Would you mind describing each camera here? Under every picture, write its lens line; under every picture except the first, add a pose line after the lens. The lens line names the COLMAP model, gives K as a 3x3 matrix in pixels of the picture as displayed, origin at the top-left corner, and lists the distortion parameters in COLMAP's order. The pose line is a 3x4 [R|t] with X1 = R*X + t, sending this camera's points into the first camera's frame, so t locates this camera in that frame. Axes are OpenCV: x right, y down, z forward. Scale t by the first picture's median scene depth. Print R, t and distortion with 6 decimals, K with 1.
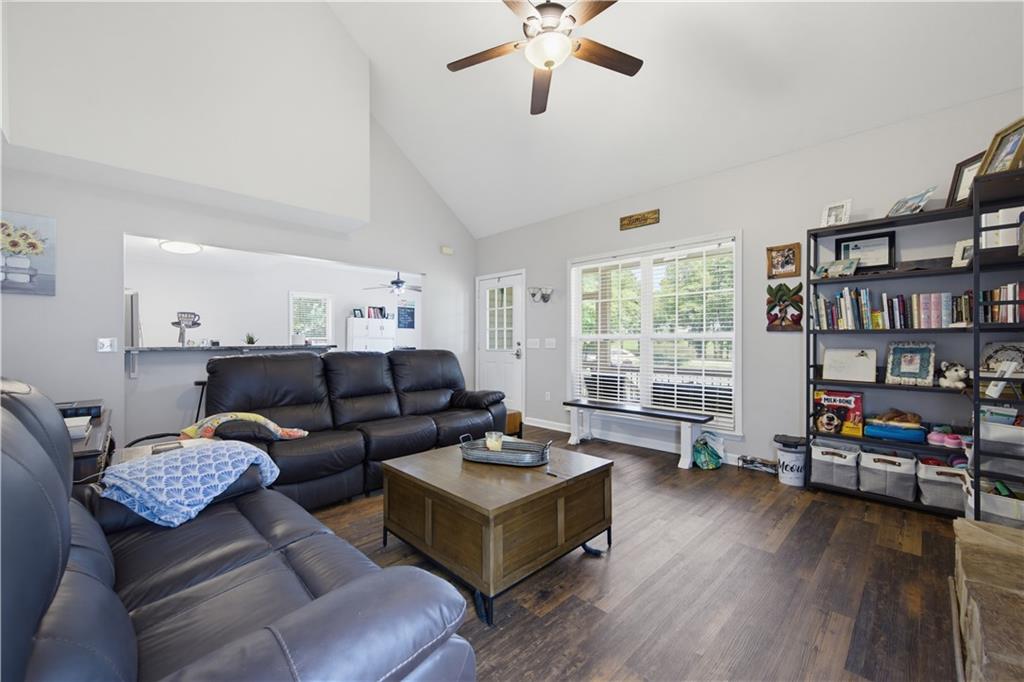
lens RADIAL K [[400.9, 0, 509.3], [0, 400.9, 342.6], [0, 0, 1]] dist [0.000033, 0.000002]
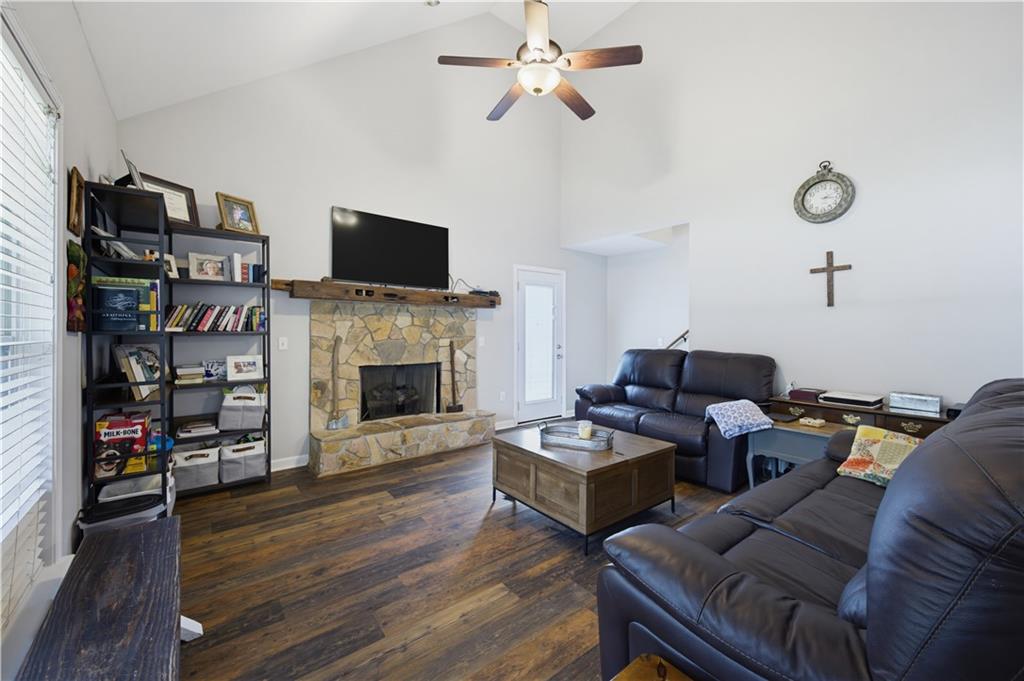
lens RADIAL K [[403.1, 0, 512.1], [0, 403.1, 335.7], [0, 0, 1]] dist [0.003666, 0.000133]
pose [[-0.995157, -0.004225, 0.098211, 0.030831], [-0.004280, 0.999991, -0.000346, -0.040532], [-0.098208, -0.000765, -0.995166, 1.843415]]
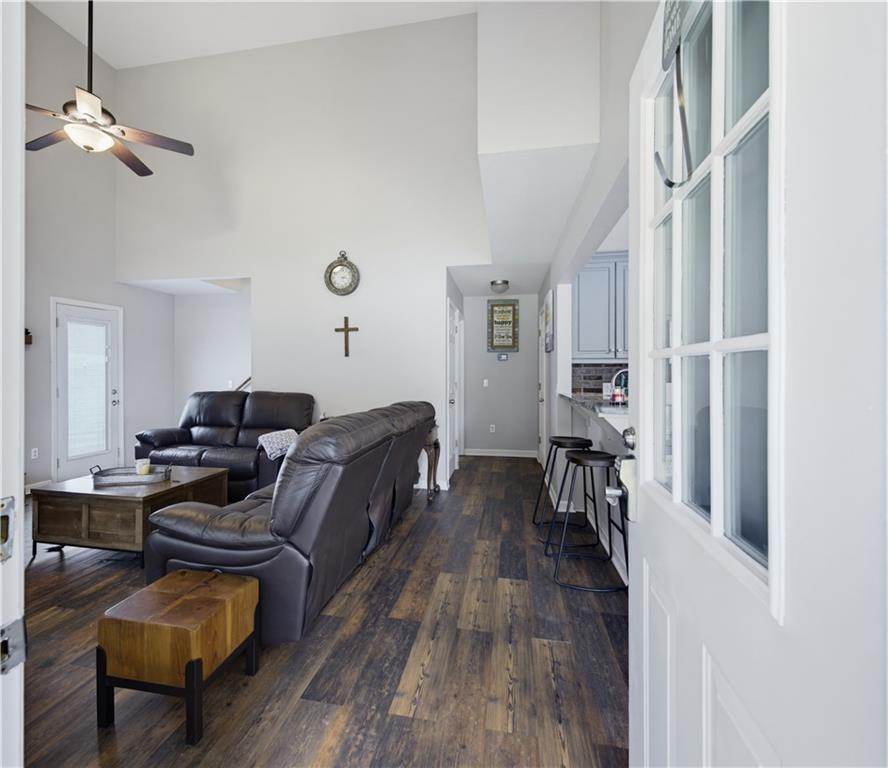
lens RADIAL K [[461.3, 0, 415.8], [0, 461.3, 371.6], [0, 0, 1]] dist [0.002753, -0.000140]
pose [[-0.828139, 0.000910, -0.560522, 0.037719], [0.006119, 0.999954, -0.007416, -0.055017], [0.560489, -0.009572, -0.828107, 2.314780]]
